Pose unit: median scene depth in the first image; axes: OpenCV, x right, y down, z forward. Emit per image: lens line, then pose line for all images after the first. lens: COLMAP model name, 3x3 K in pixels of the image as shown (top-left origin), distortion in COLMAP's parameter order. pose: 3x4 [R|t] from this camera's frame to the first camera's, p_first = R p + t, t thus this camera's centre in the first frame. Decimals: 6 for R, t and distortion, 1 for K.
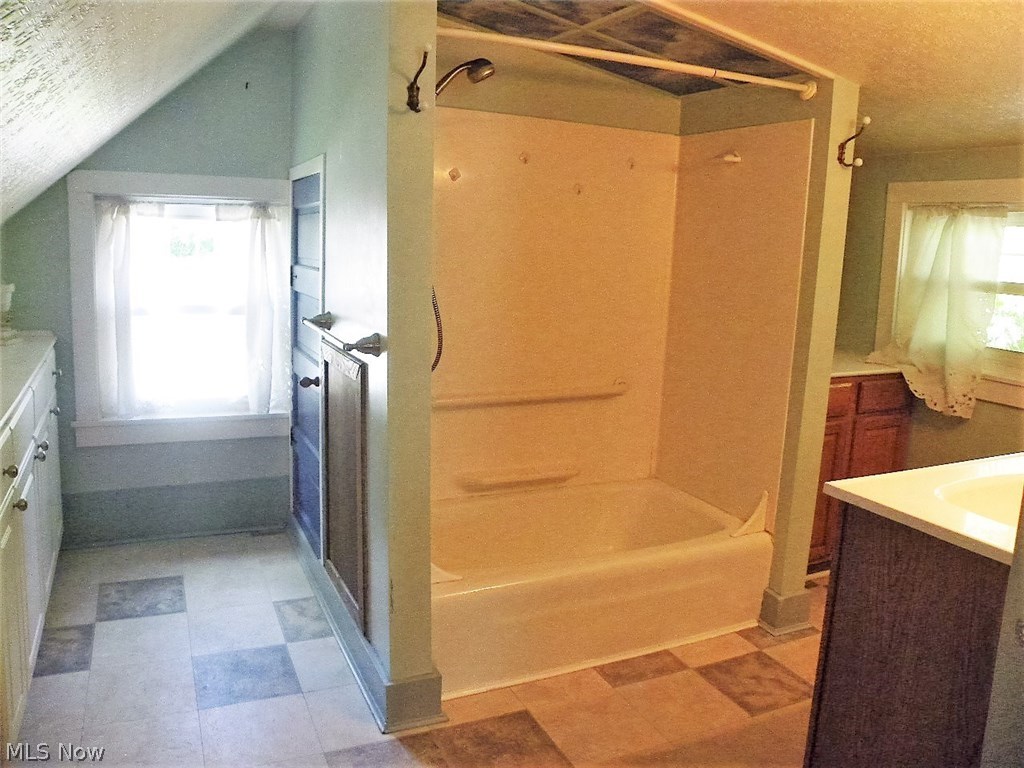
lens RADIAL K [[813.1, 0, 511.9], [0, 813.1, 381.0], [0, 0, 1]] dist [-0.036299, 0.009868]
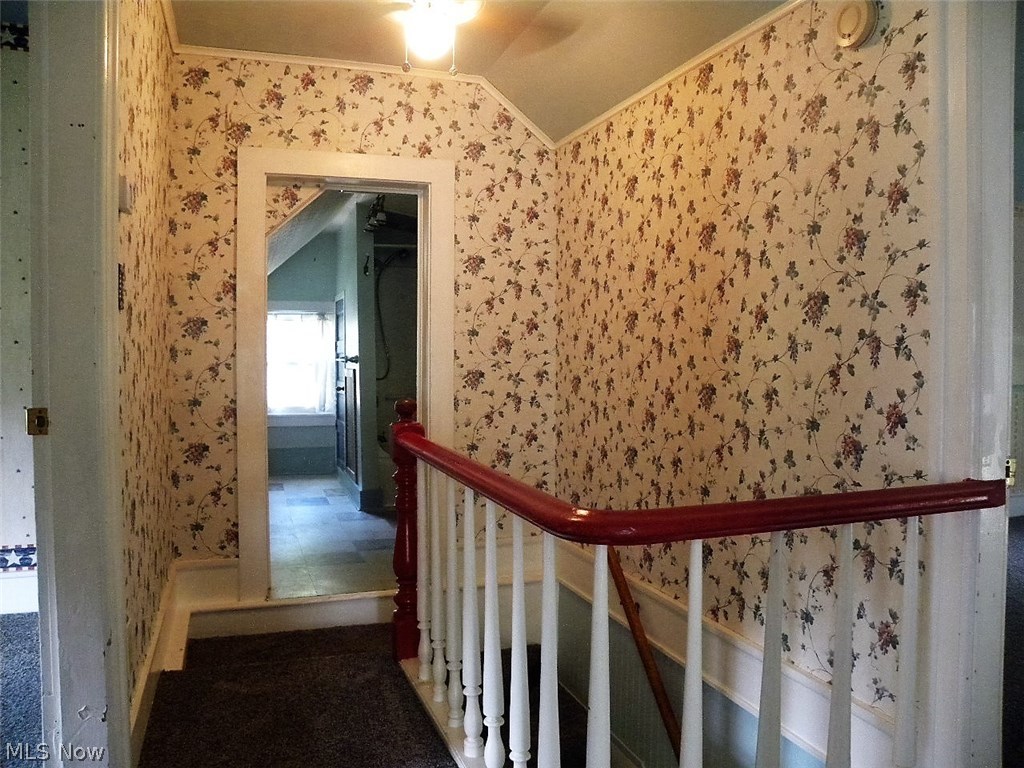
lens RADIAL K [[813.1, 0, 511.8], [0, 813.1, 382.9], [0, 0, 1]] dist [-0.036299, 0.009868]
pose [[0.993829, -0.031163, -0.106453, 0.428511], [0.016342, 0.990386, -0.137361, 0.276648], [0.109710, 0.134774, 0.984784, -1.078208]]
